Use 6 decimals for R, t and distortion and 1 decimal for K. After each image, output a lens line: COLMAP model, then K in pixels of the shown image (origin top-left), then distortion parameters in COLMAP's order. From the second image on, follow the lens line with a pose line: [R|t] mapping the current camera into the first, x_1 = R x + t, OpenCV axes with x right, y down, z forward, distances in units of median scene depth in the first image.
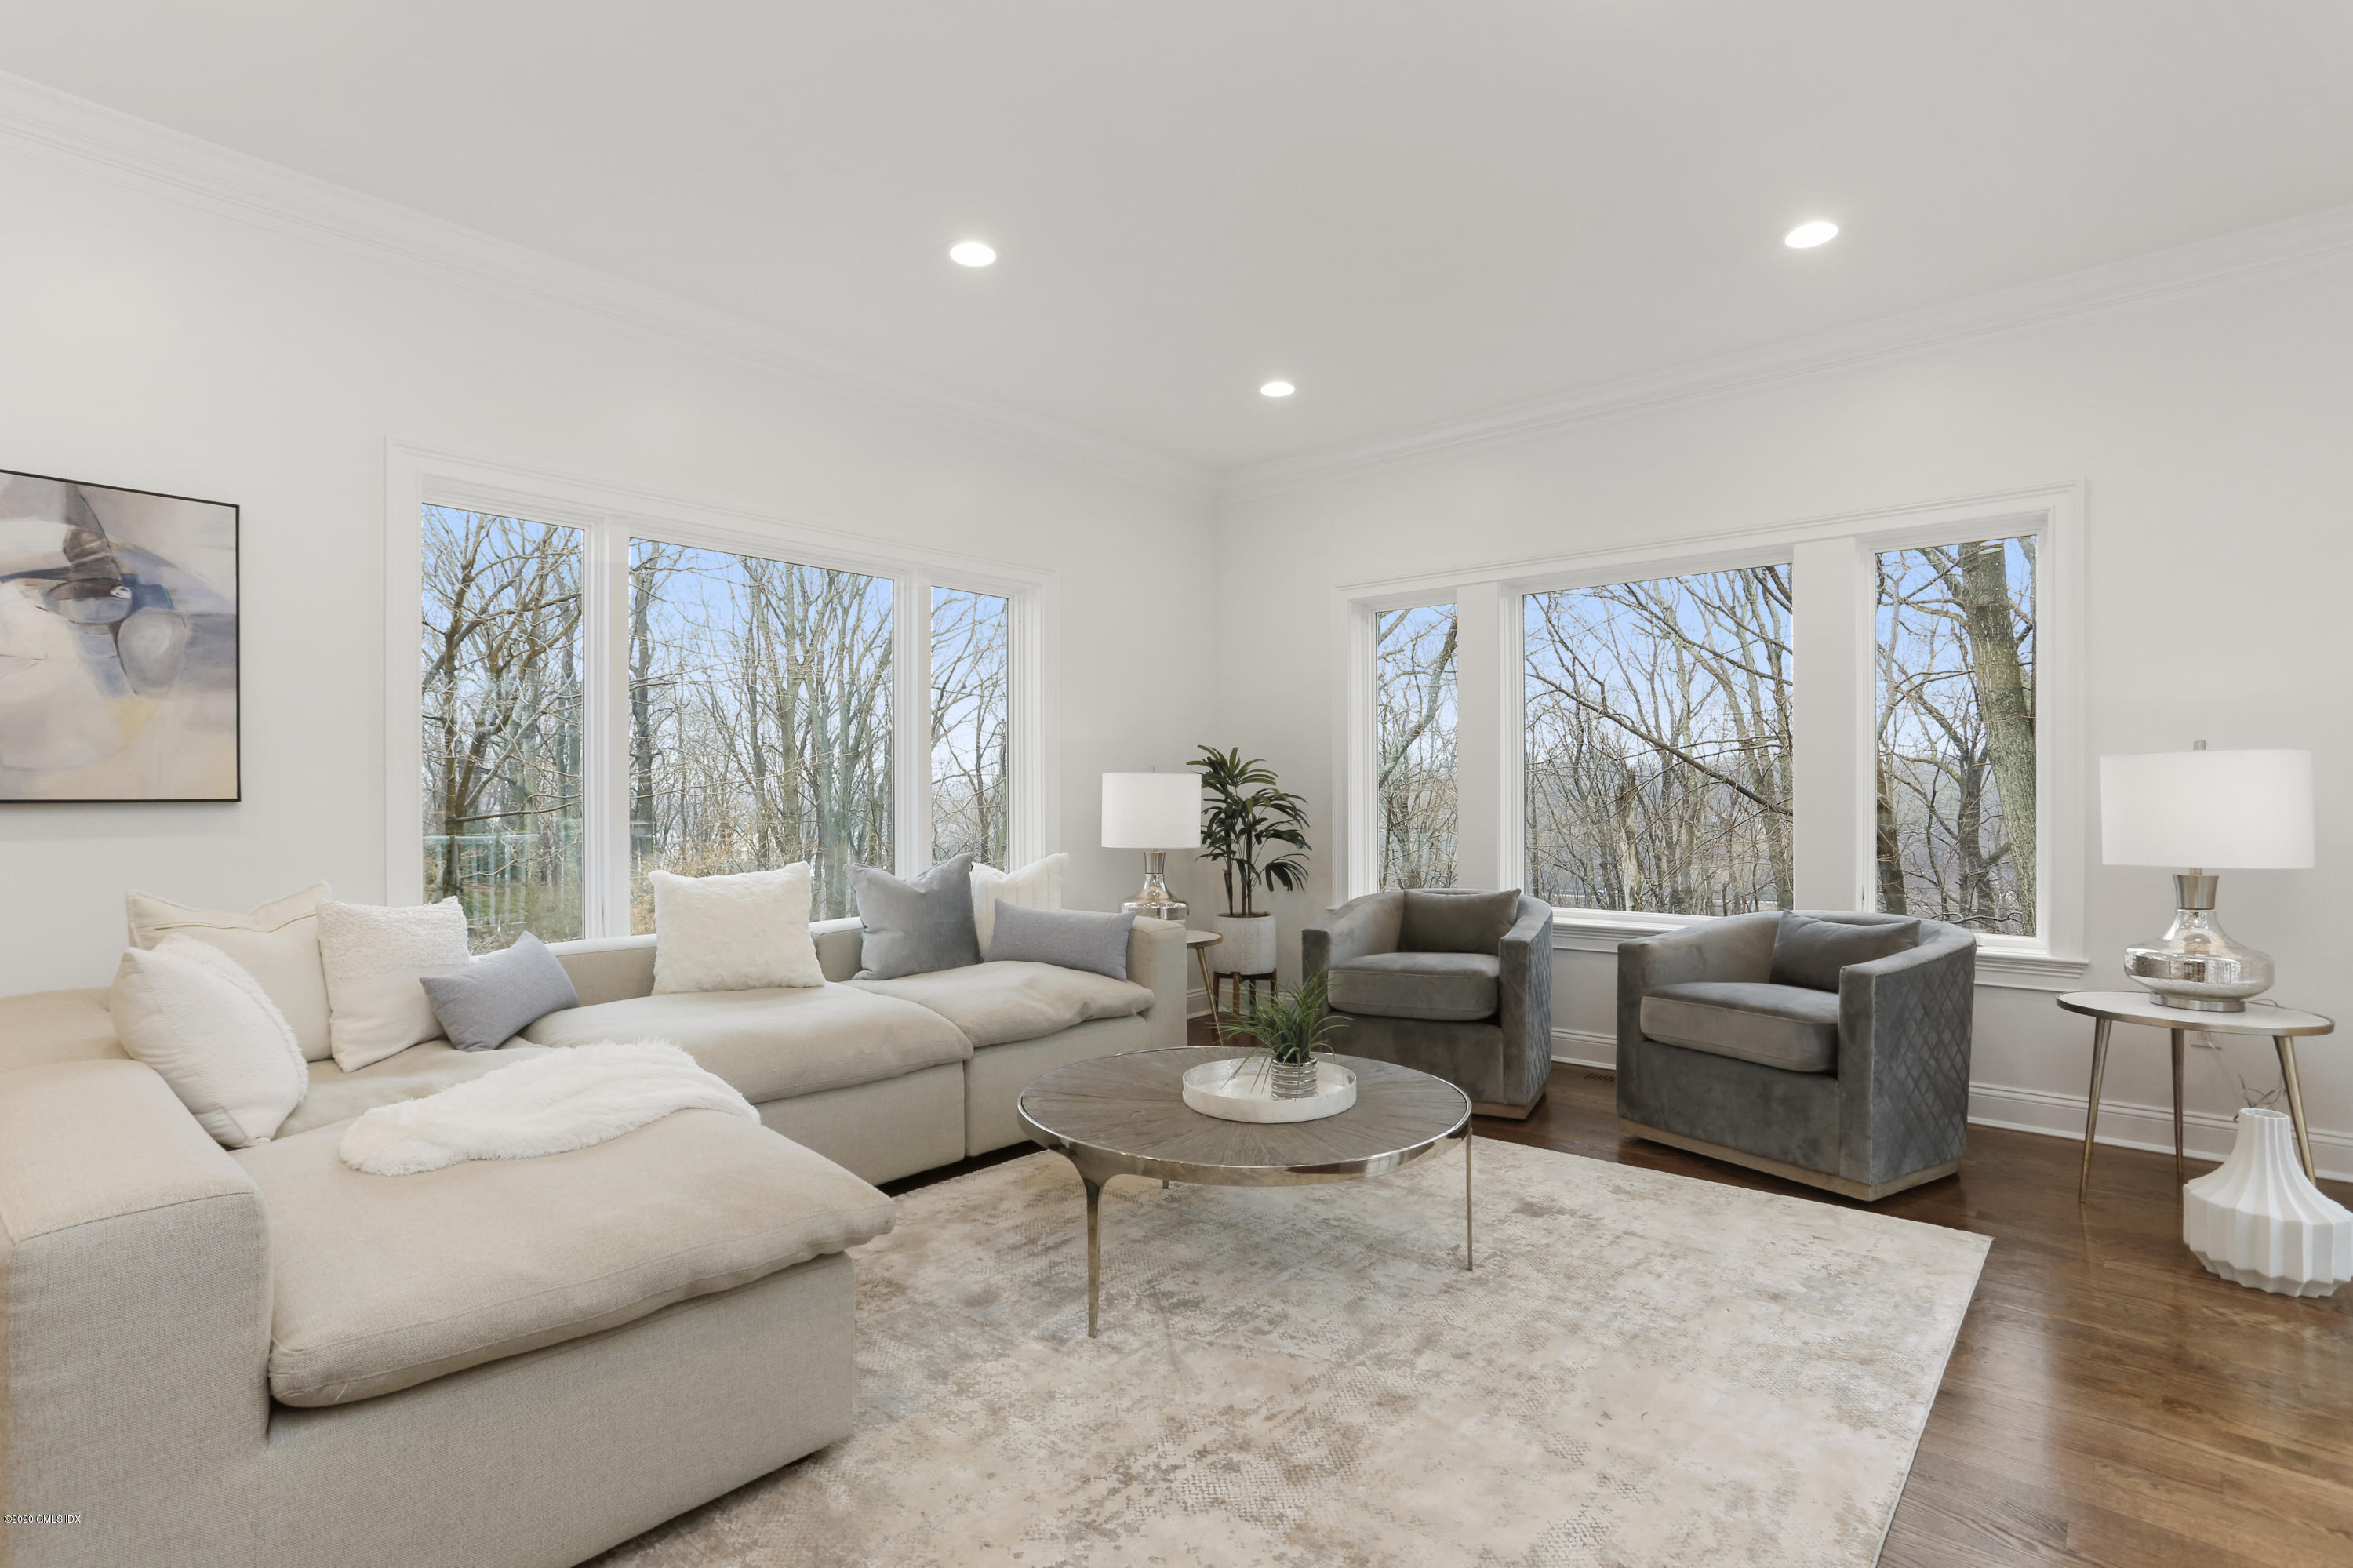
lens RADIAL K [[1131.7, 0, 1179.6], [0, 1131.7, 812.3], [0, 0, 1]] dist [-0.031774, 0.023283]
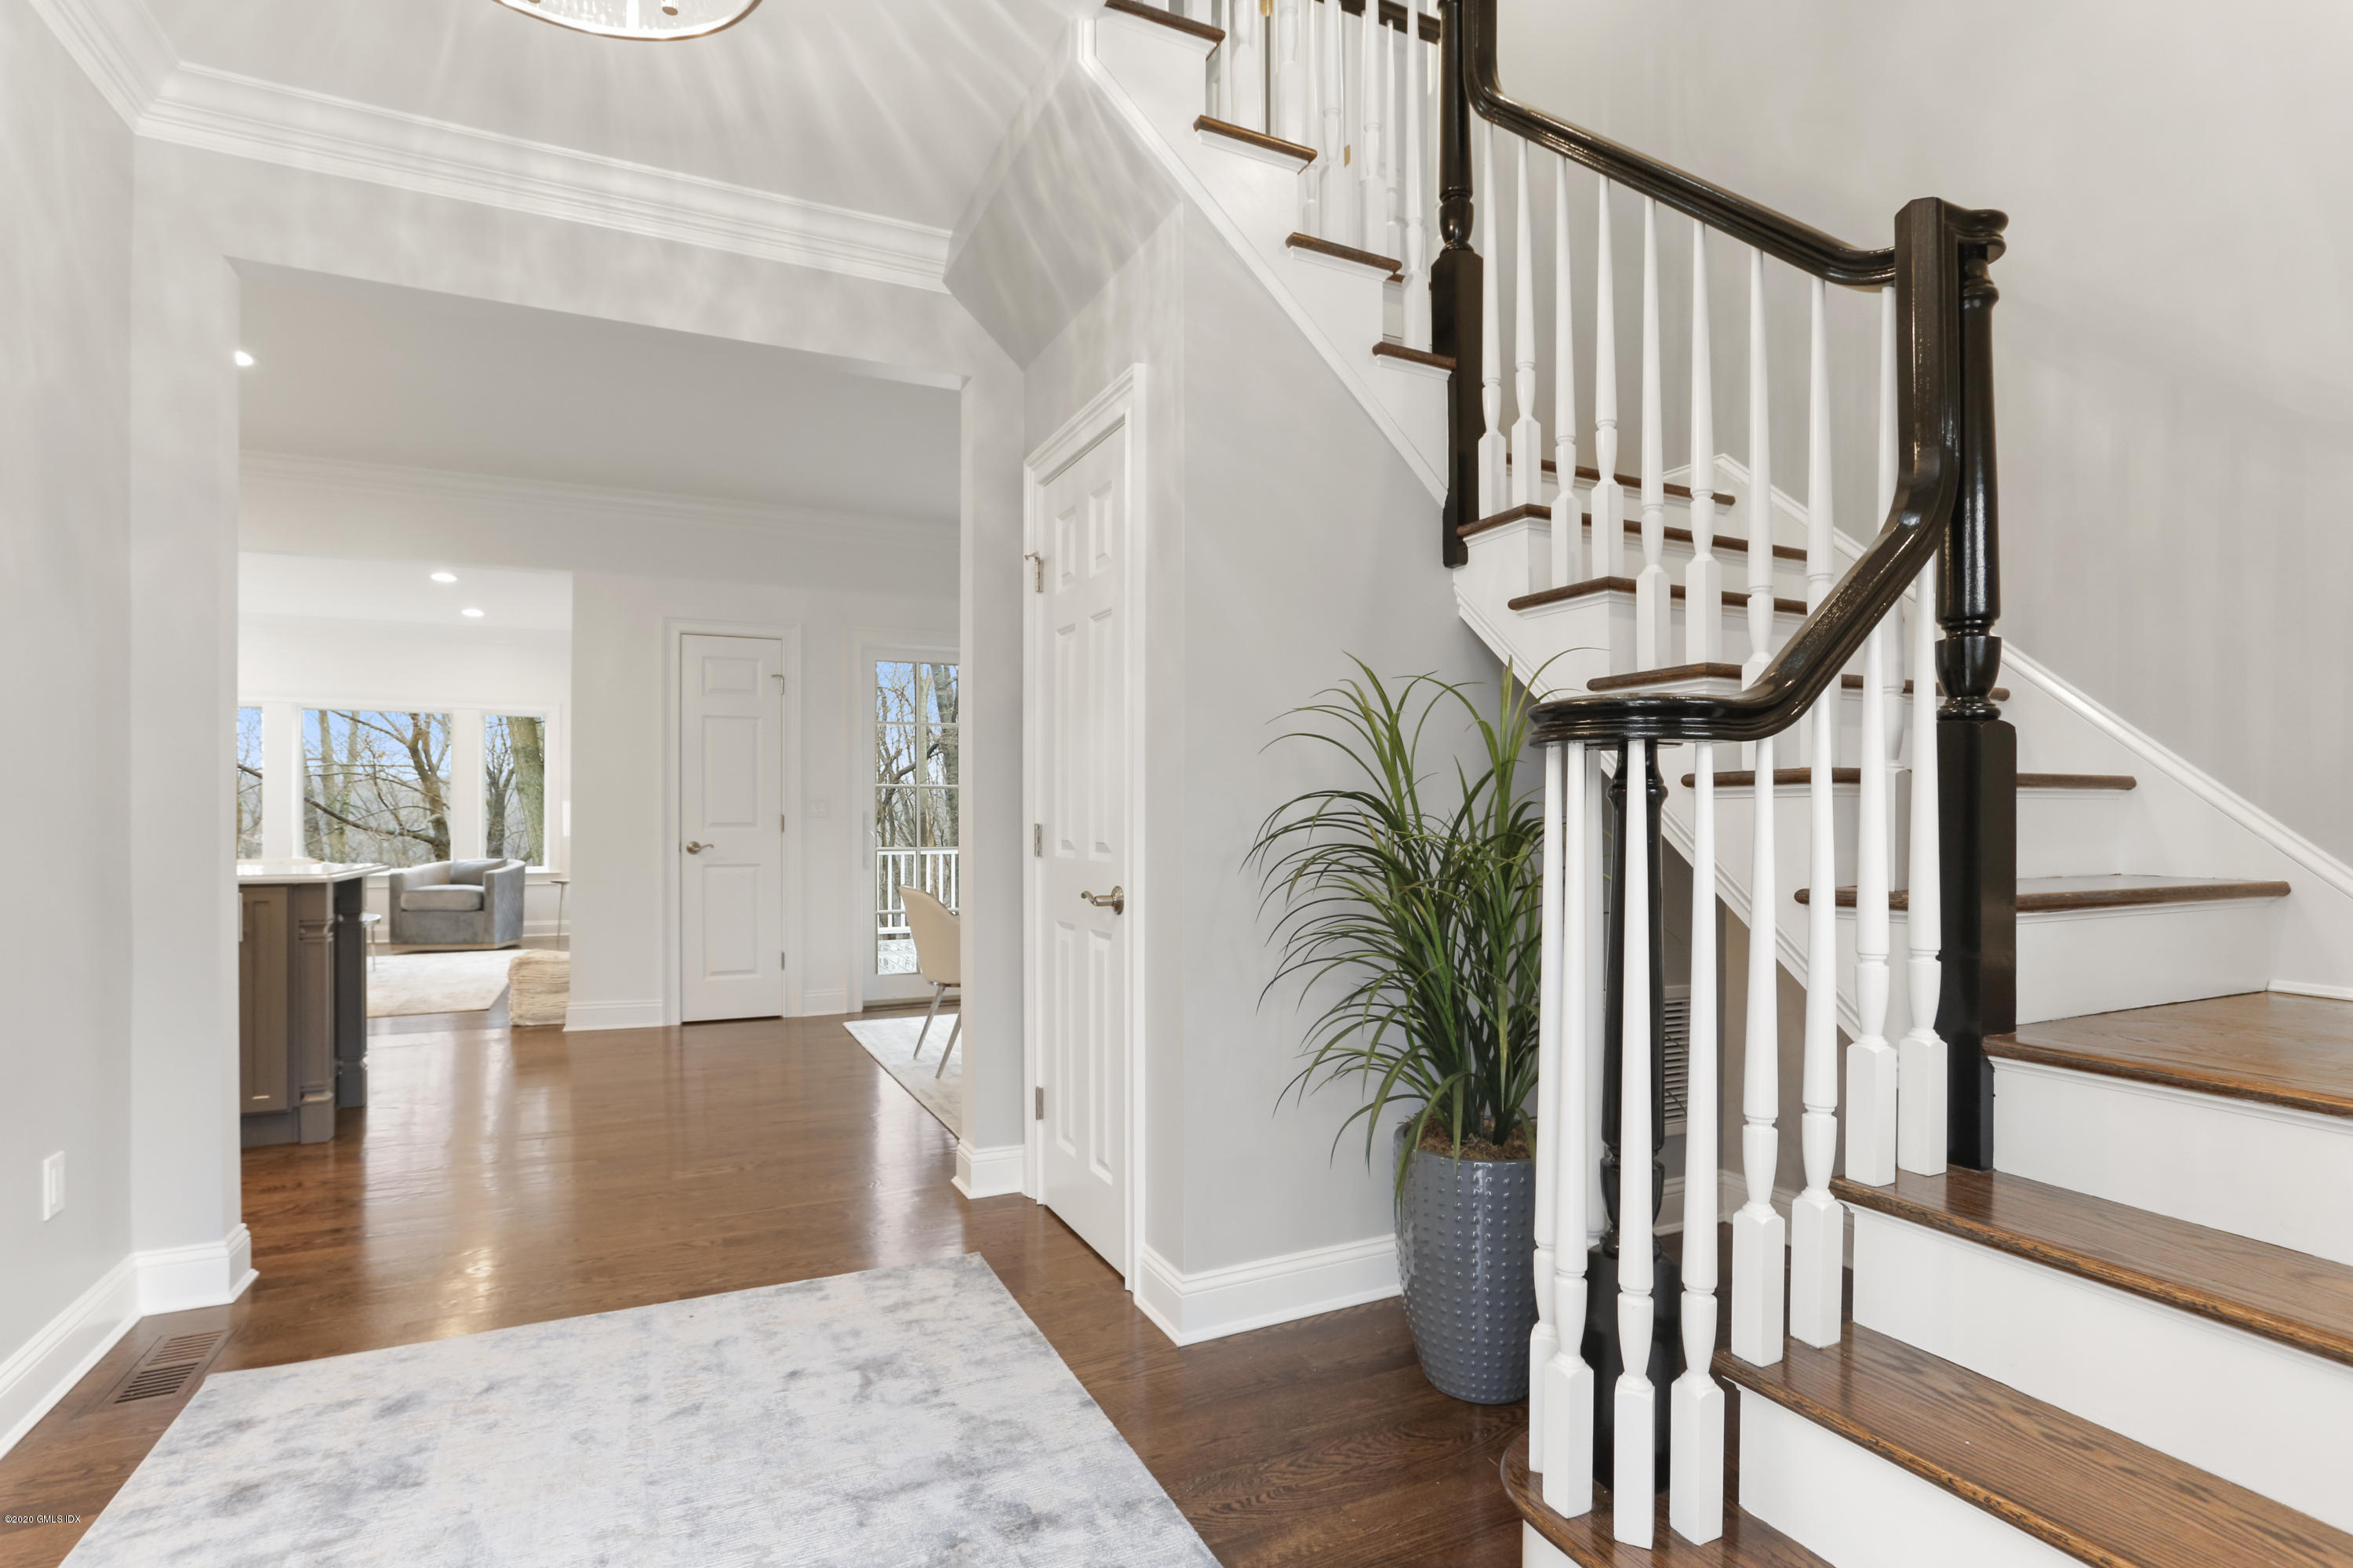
lens RADIAL K [[1131.7, 0, 1179.6], [0, 1131.7, 812.3], [0, 0, 1]] dist [-0.031774, 0.023283]
pose [[0.391912, 0.007004, 0.919976, -1.283673], [0.006517, 0.999925, -0.010389, 0.015356], [-0.919980, 0.010067, 0.391837, -1.679518]]
